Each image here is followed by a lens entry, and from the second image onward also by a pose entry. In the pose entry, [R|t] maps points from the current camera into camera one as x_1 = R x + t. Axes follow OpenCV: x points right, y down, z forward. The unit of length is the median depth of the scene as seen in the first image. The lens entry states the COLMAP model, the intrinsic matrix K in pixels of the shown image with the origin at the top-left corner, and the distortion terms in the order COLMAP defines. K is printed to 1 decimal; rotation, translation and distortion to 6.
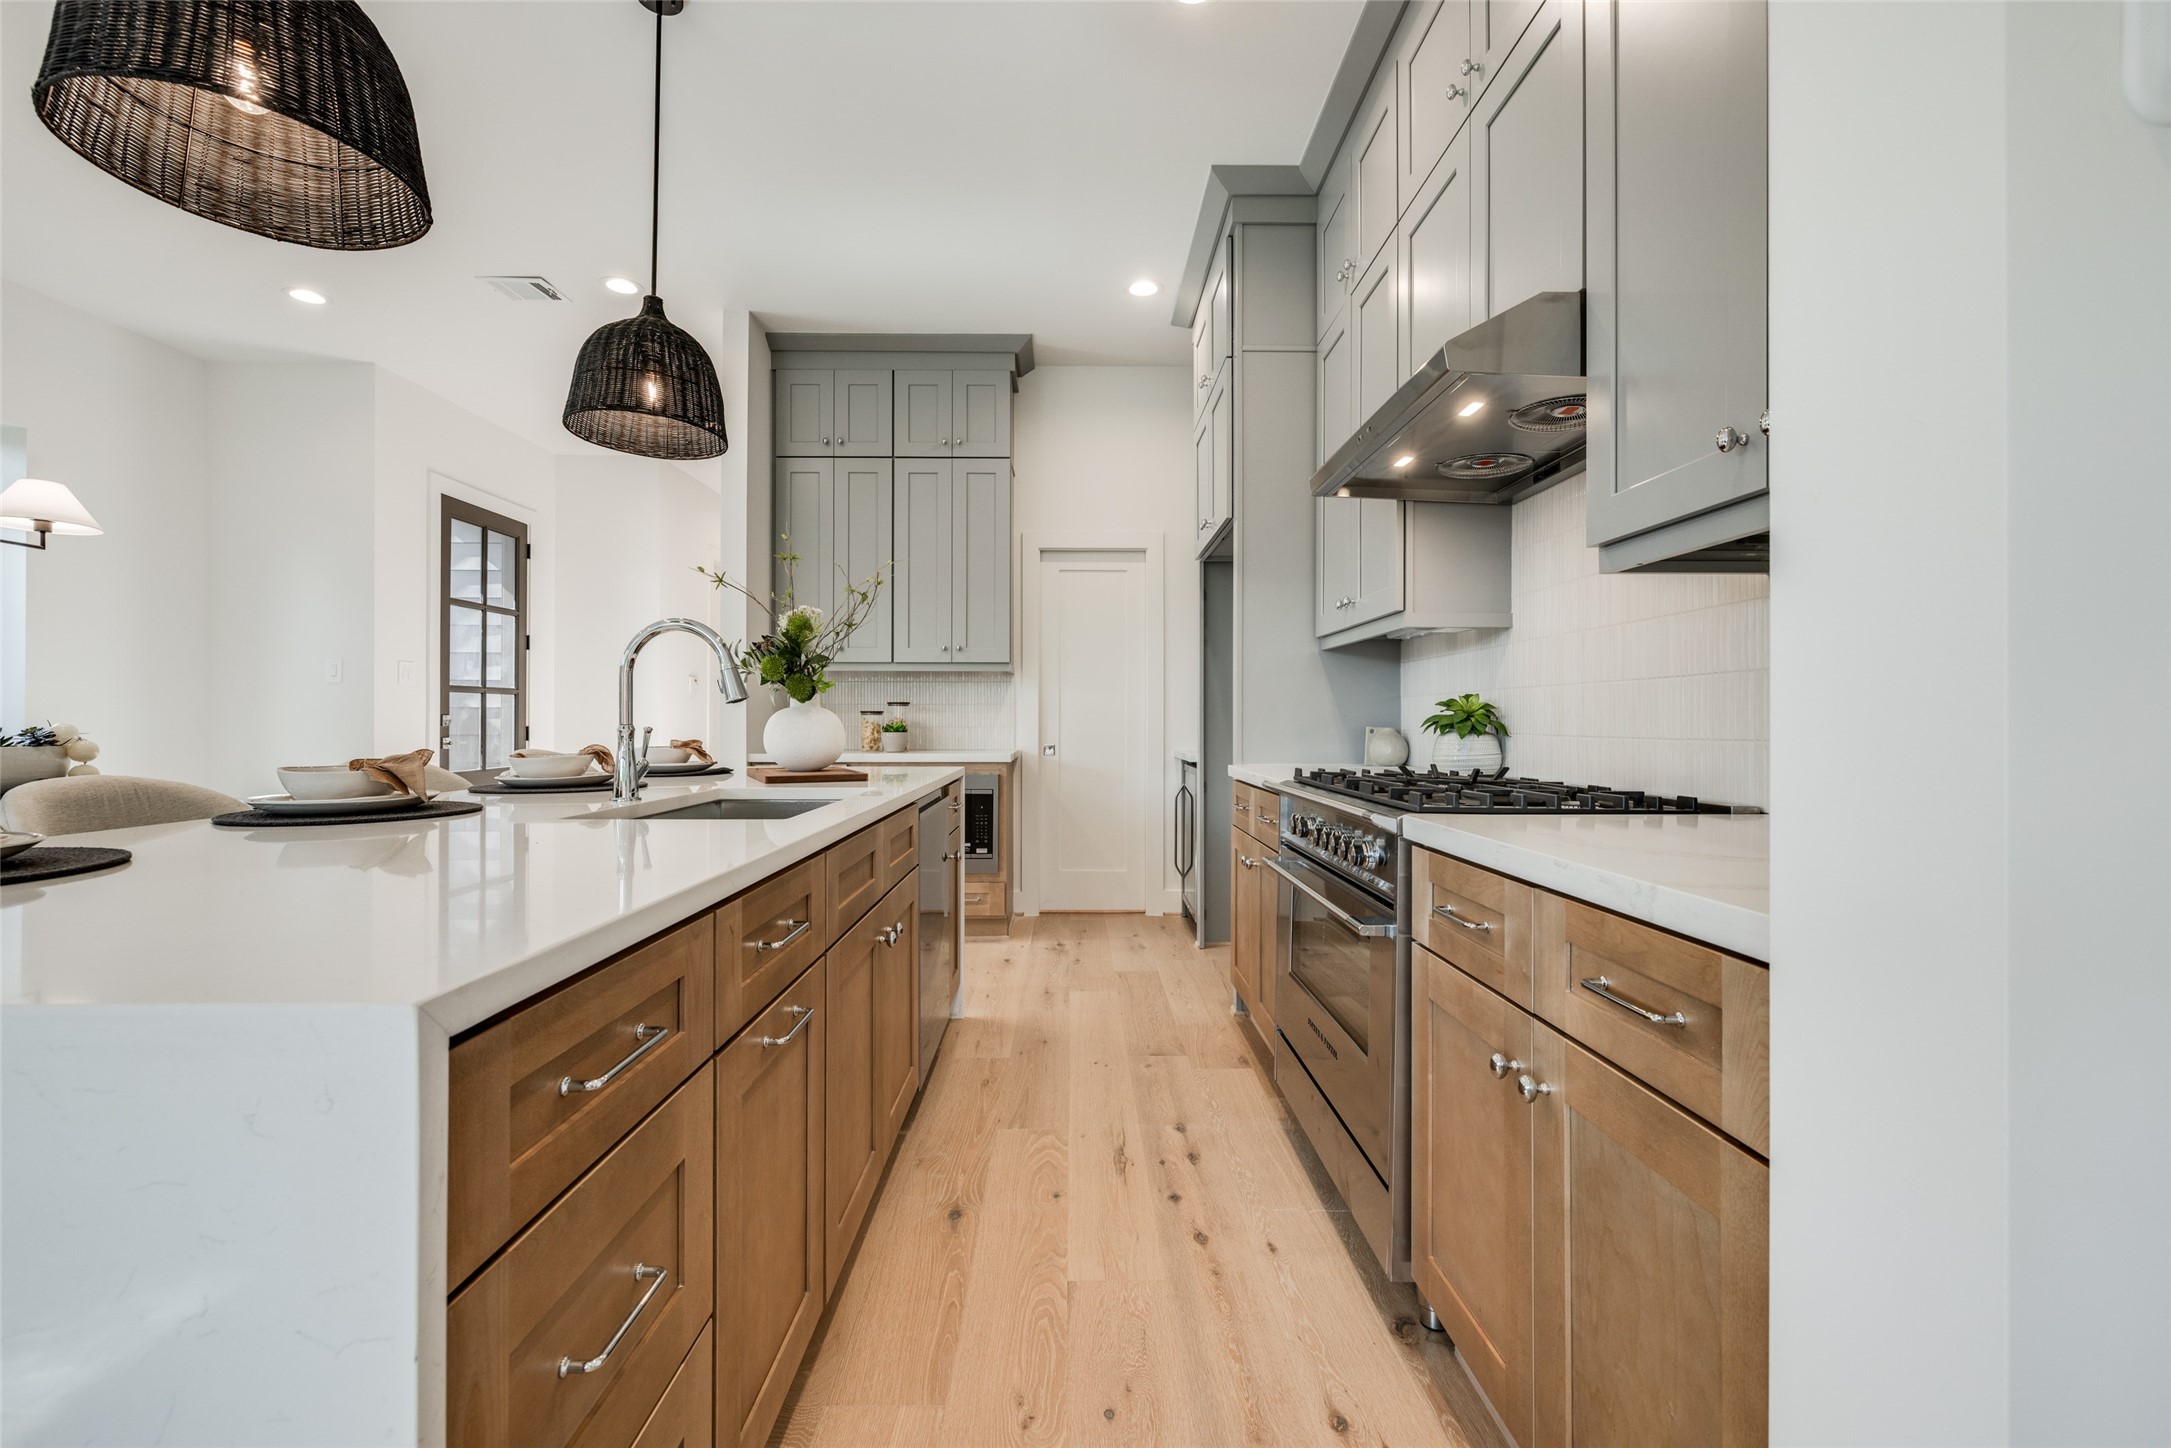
lens RADIAL K [[920.5, 0, 1079.4], [0, 920.5, 716.3], [0, 0, 1]] dist [-0.000699, 0.000133]
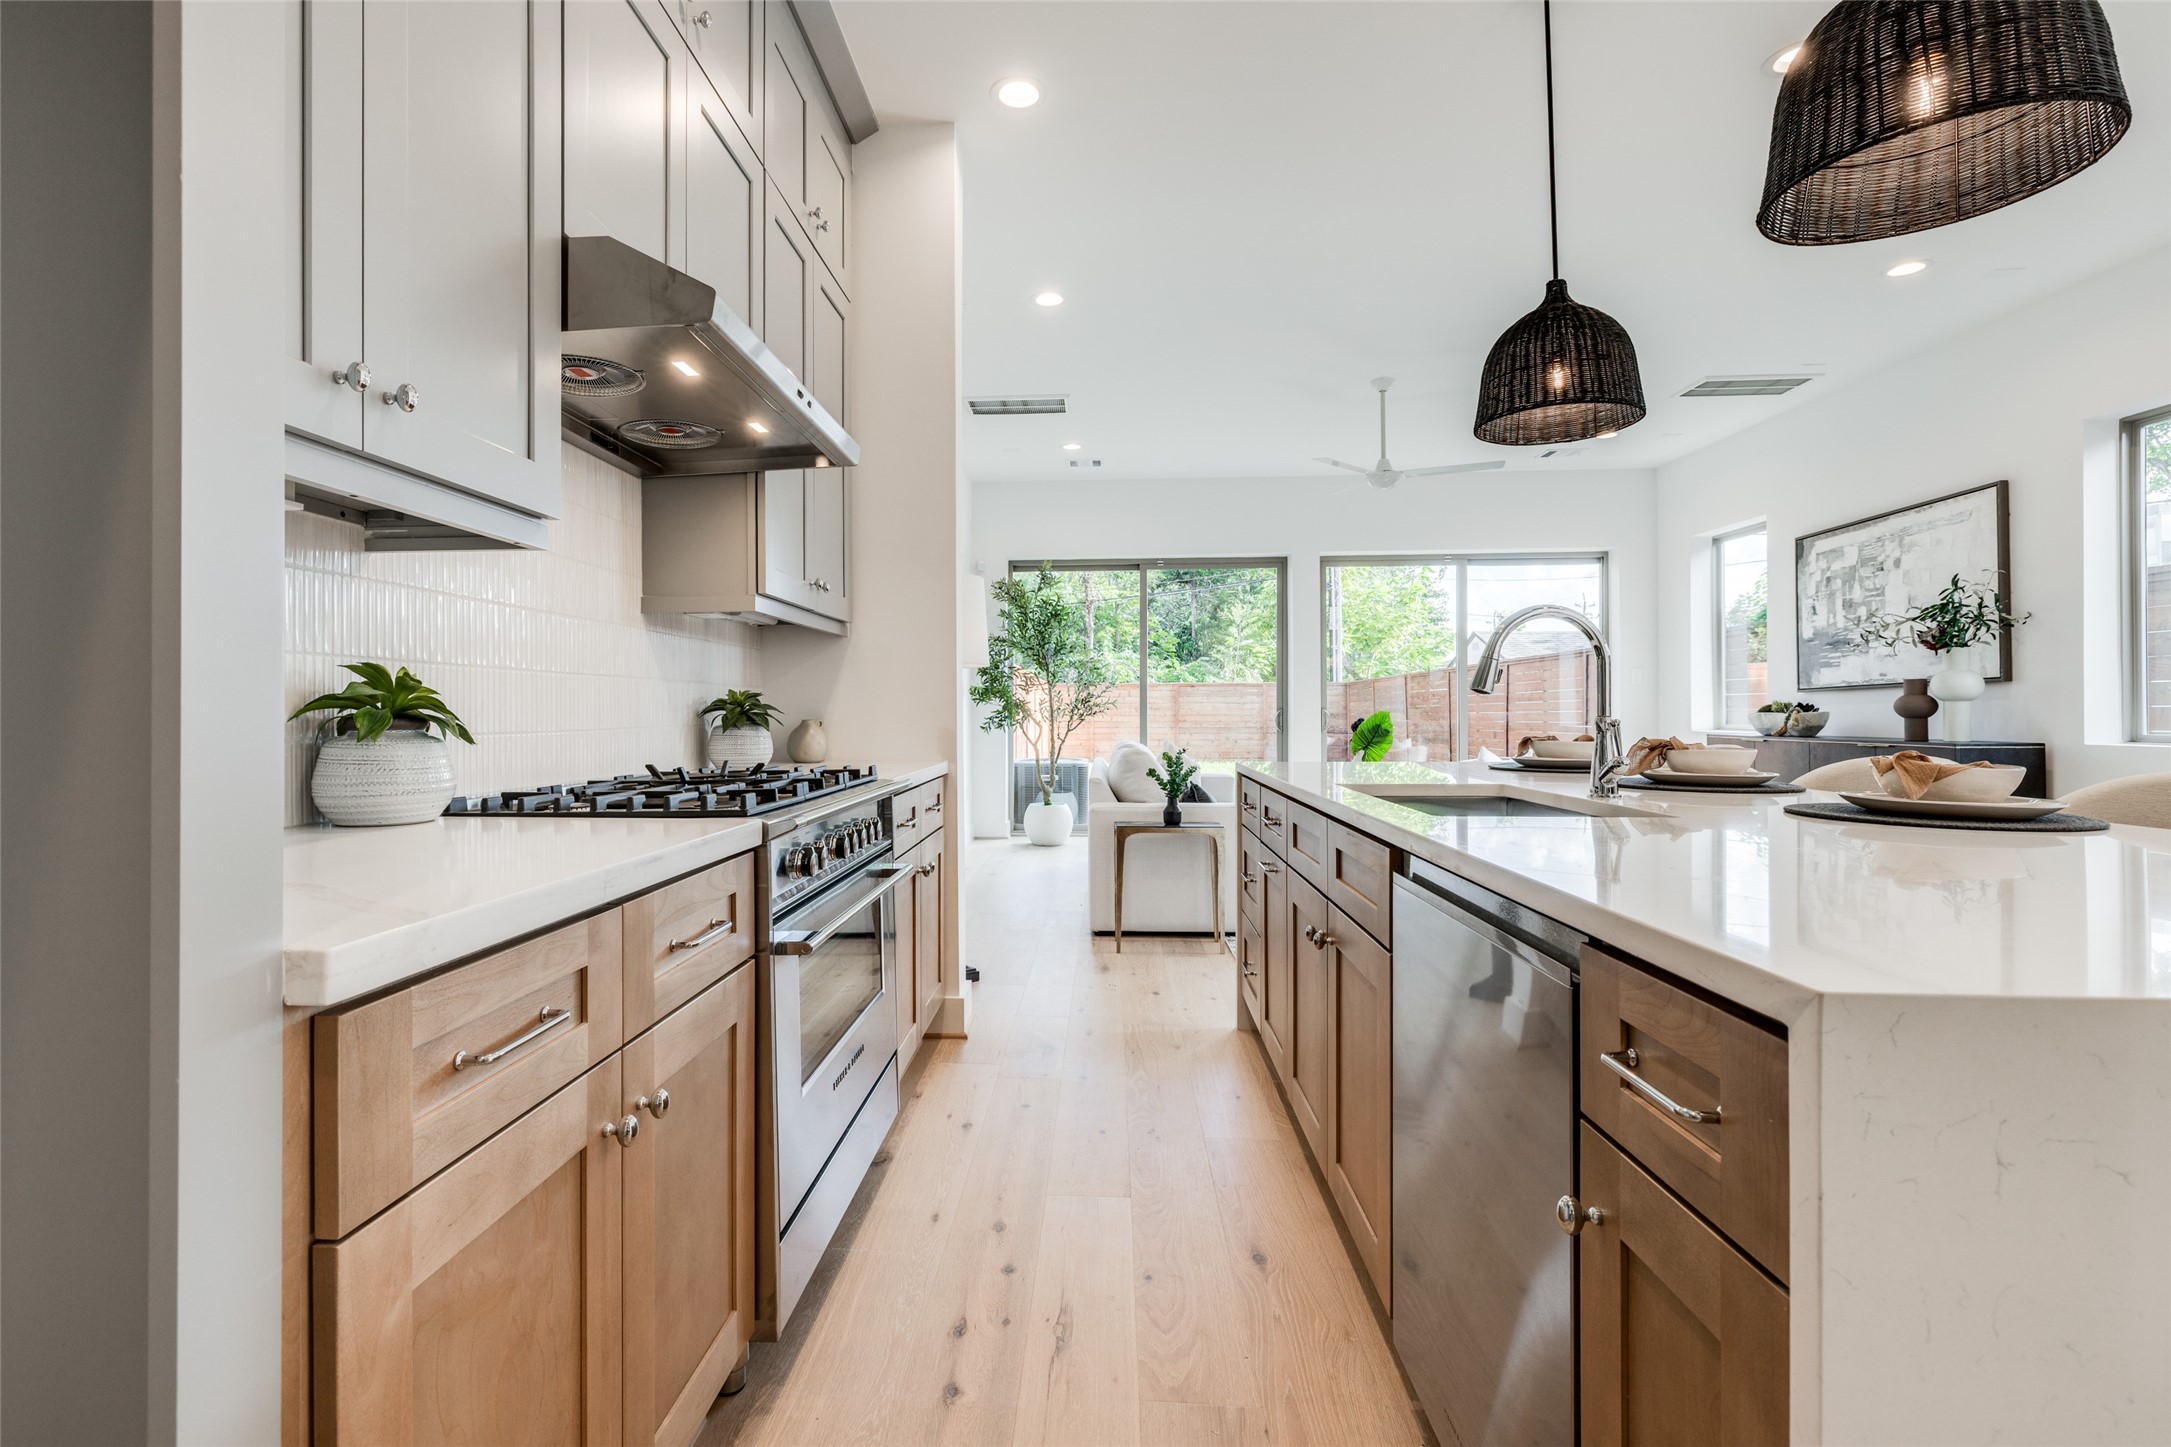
lens RADIAL K [[997.5, 0, 1029.7], [0, 997.5, 710.6], [0, 0, 1]] dist [-0.000225, -0.000404]
pose [[-0.996005, 0.001202, 0.089285, 0.000711], [0.000609, 0.999978, -0.006665, 0.006744], [-0.089291, -0.006584, -0.995984, 1.342779]]
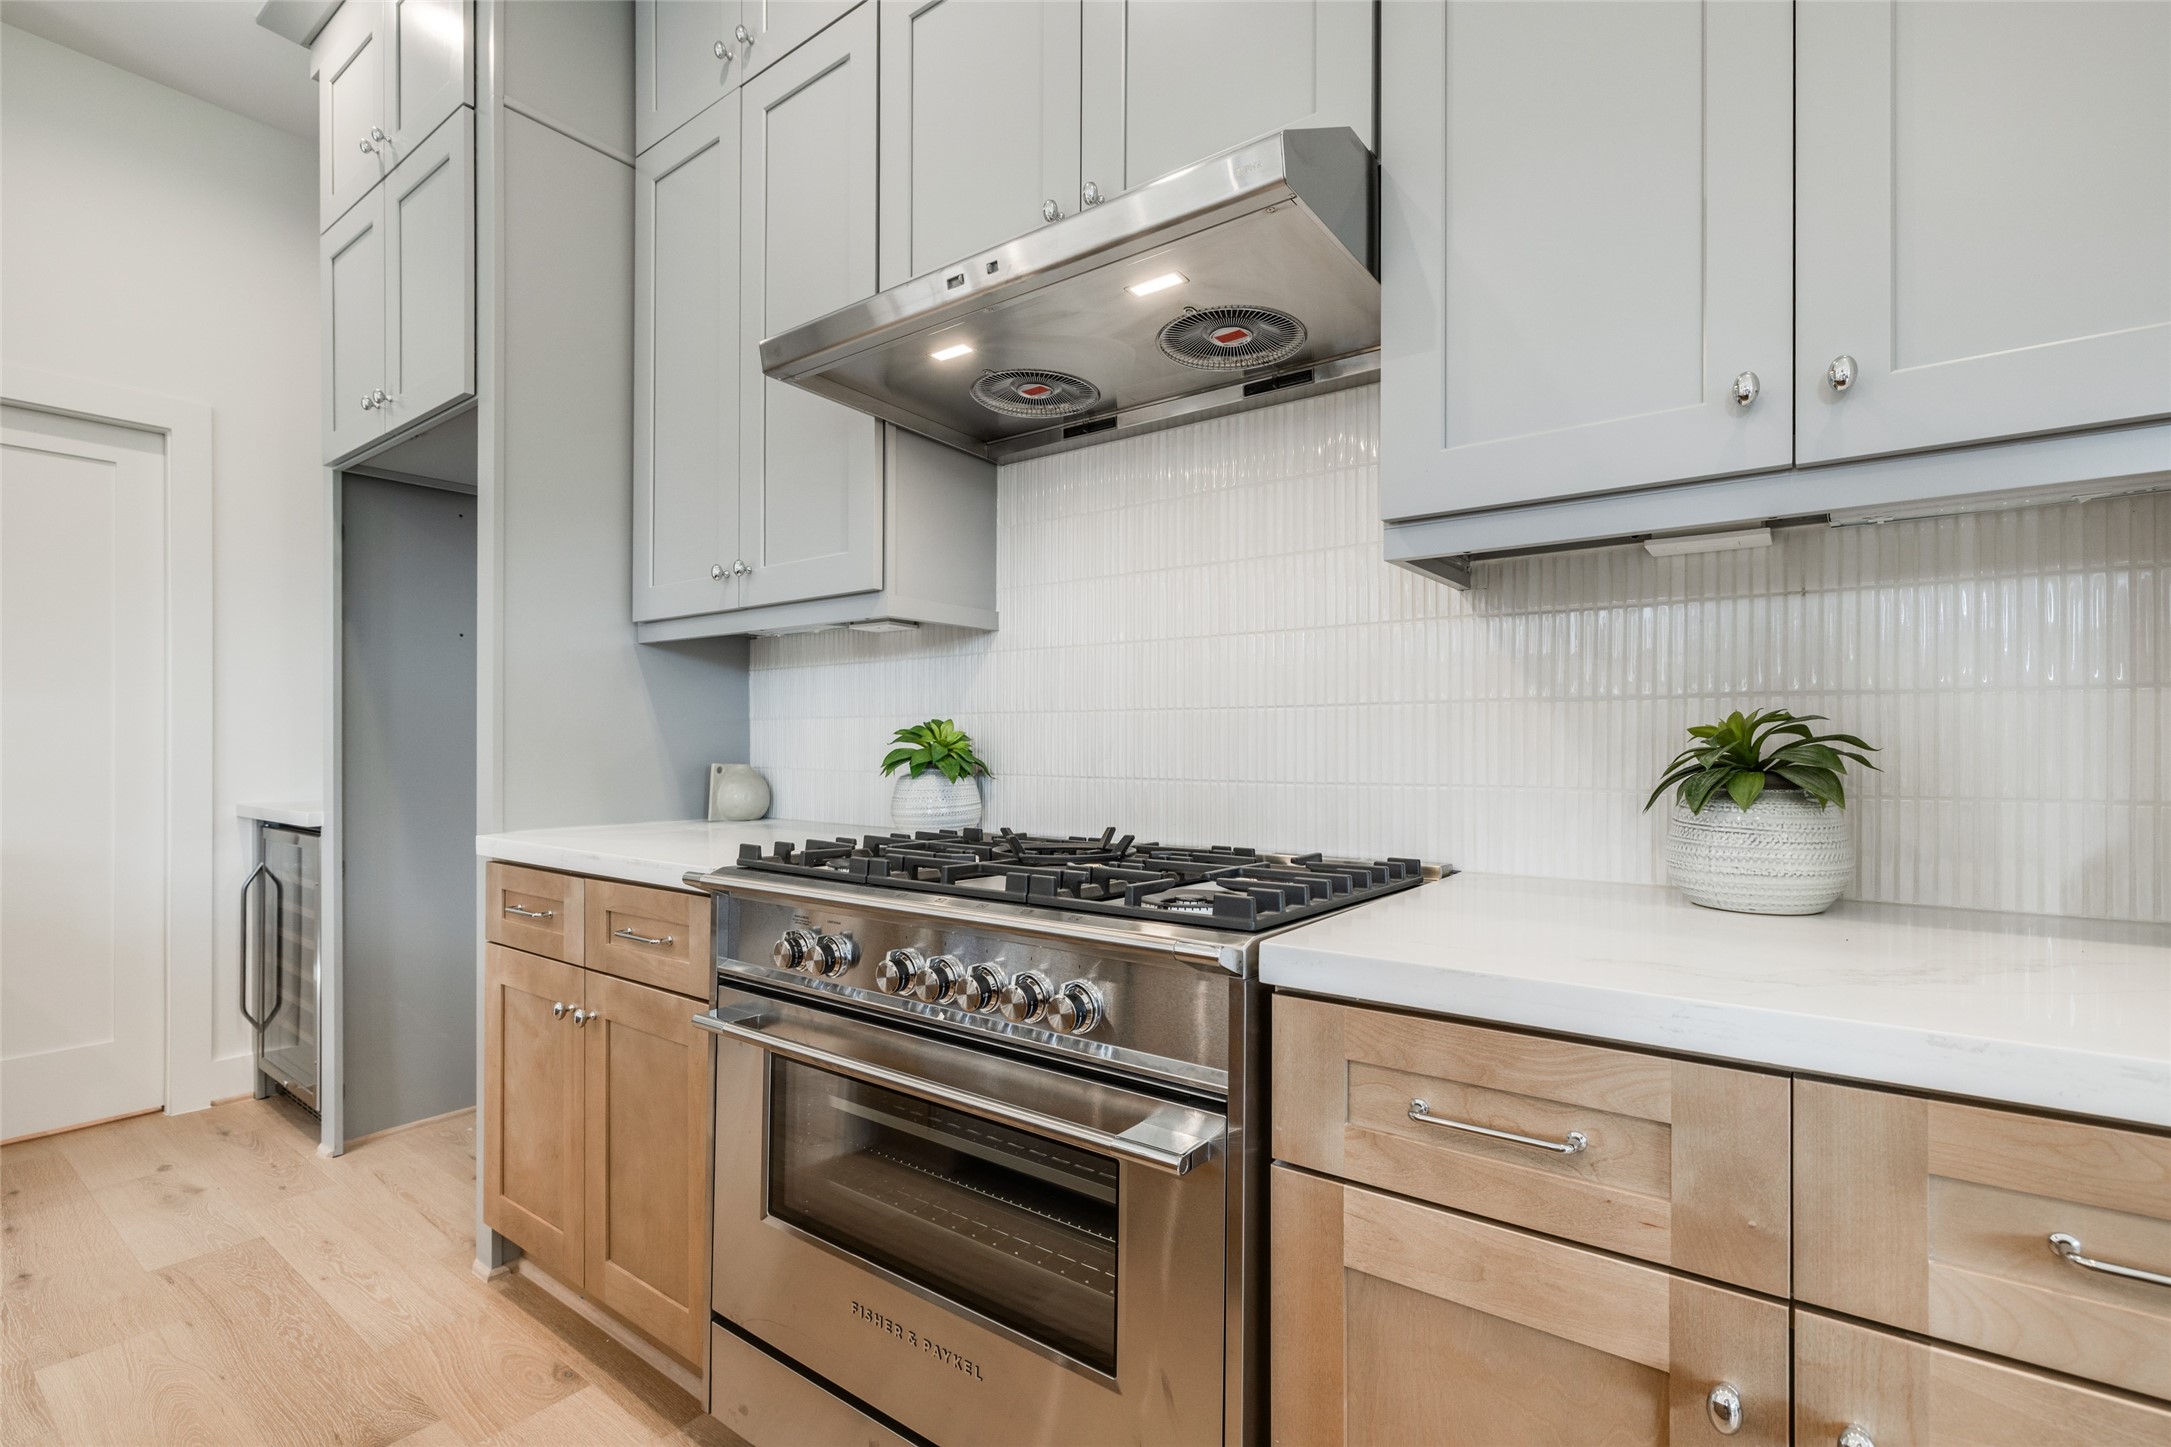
lens RADIAL K [[983.2, 0, 1107.7], [0, 983.2, 745.4], [0, 0, 1]] dist [-0.001490, -0.000169]
pose [[0.601685, -0.001108, 0.798733, -0.092832], [-0.004669, 0.999977, 0.004905, -0.006904], [-0.798720, -0.006681, 0.601666, 0.379813]]
